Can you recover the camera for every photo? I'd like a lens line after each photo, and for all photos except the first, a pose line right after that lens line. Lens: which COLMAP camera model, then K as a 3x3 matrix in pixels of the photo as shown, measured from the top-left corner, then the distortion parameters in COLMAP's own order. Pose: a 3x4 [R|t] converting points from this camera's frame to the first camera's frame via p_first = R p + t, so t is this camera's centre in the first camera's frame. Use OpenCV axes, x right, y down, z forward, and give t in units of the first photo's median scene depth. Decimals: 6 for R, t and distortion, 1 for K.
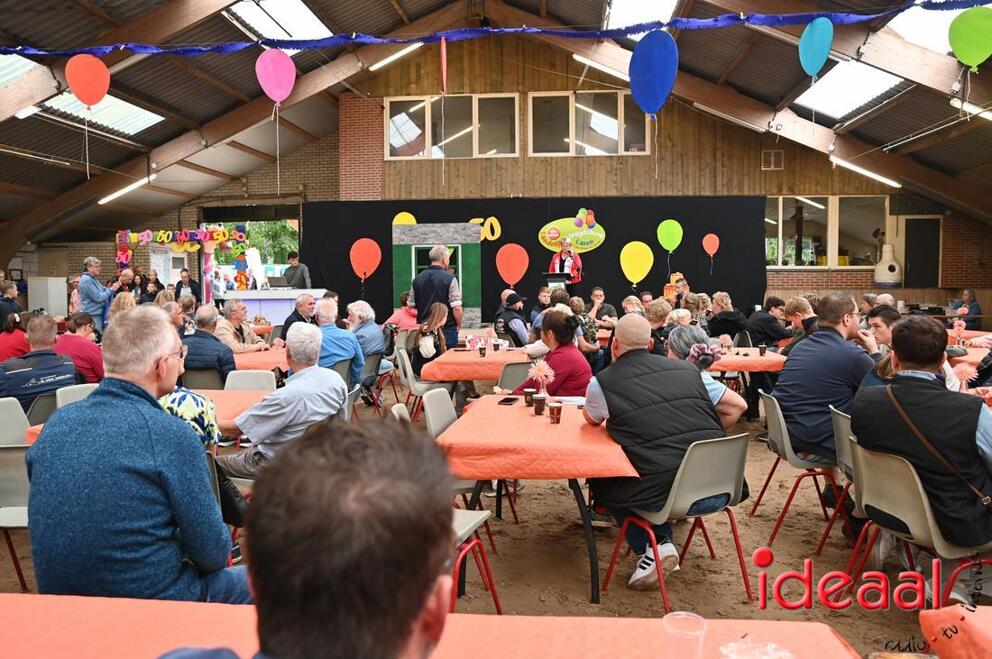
lens RADIAL K [[700.6, 0, 496.0], [0, 700.6, 329.5], [0, 0, 1]] dist [-0.115666, 0.096333]
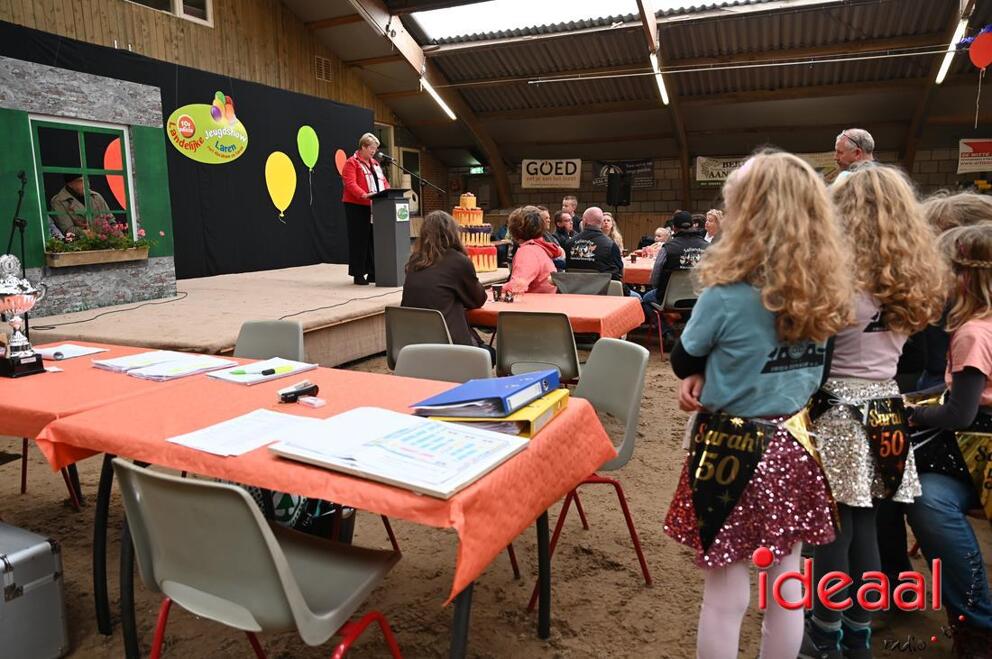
lens RADIAL K [[681.4, 0, 496.0], [0, 681.4, 329.5], [0, 0, 1]] dist [-0.107698, 0.085723]
pose [[0.305300, -0.155933, 0.939402, -0.367360], [0.076989, 0.987314, 0.138865, -0.023940], [-0.949139, 0.029928, 0.313432, 0.537208]]
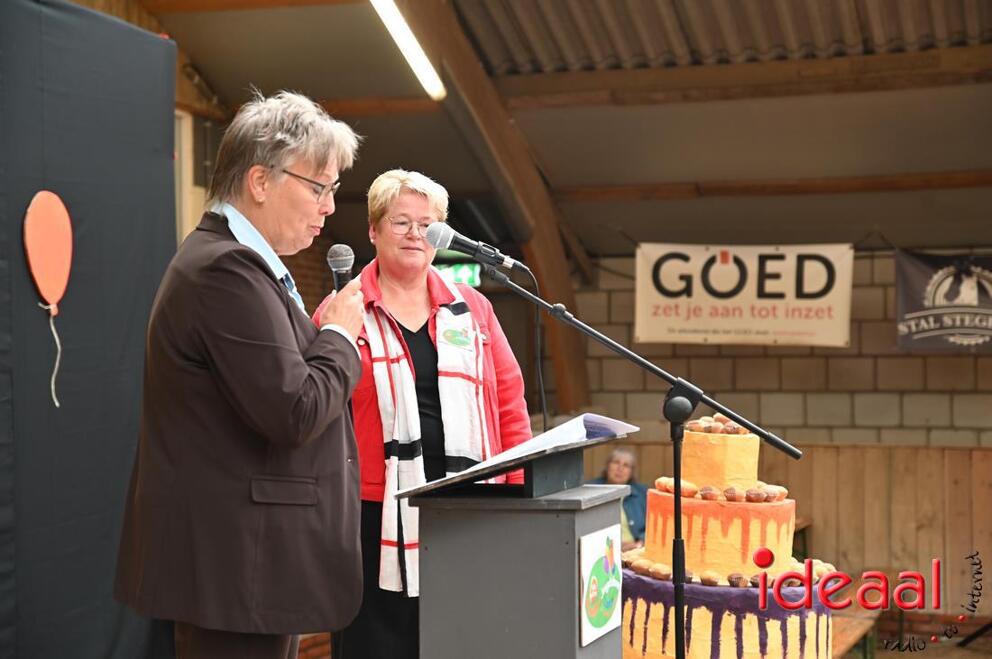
lens RADIAL K [[1858.9, 0, 496.0], [0, 1858.9, 329.5], [0, 0, 1]] dist [0.251714, 0.252109]
pose [[0.215394, 0.029465, 0.976083, -0.151953], [0.067034, 0.996741, -0.044881, -0.063754], [-0.974224, 0.075098, 0.212716, 0.705444]]
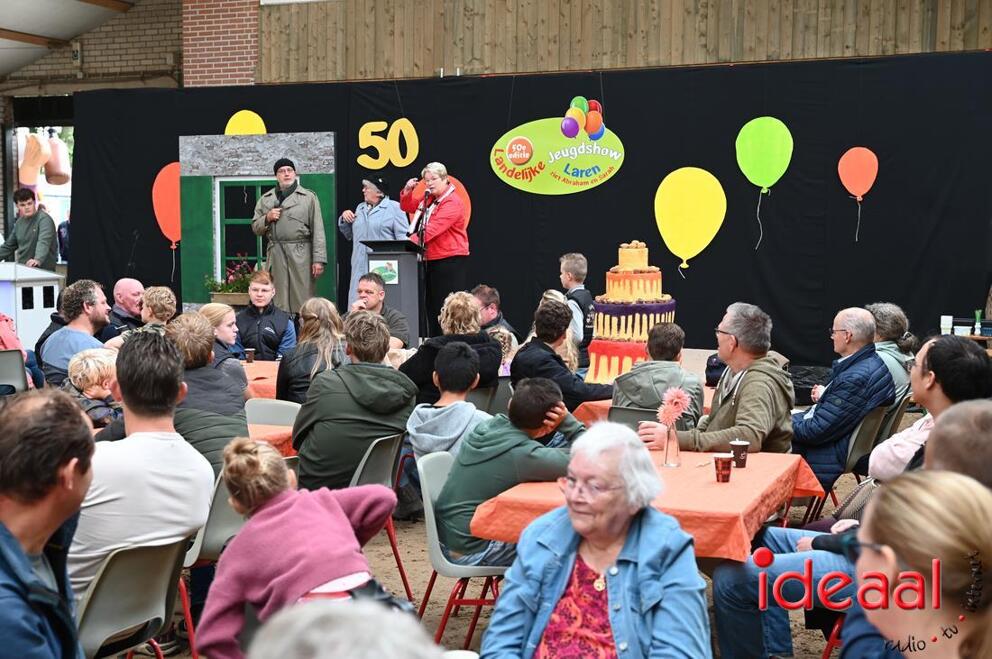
lens RADIAL K [[1414.0, 0, 496.0], [0, 1414.0, 329.5], [0, 0, 1]] dist [0.044808, 0.367133]
pose [[0.951951, 0.030885, -0.304689, 0.336537], [-0.031494, 0.999500, 0.002917, -0.018443], [0.304627, 0.006819, 0.952447, 0.079760]]
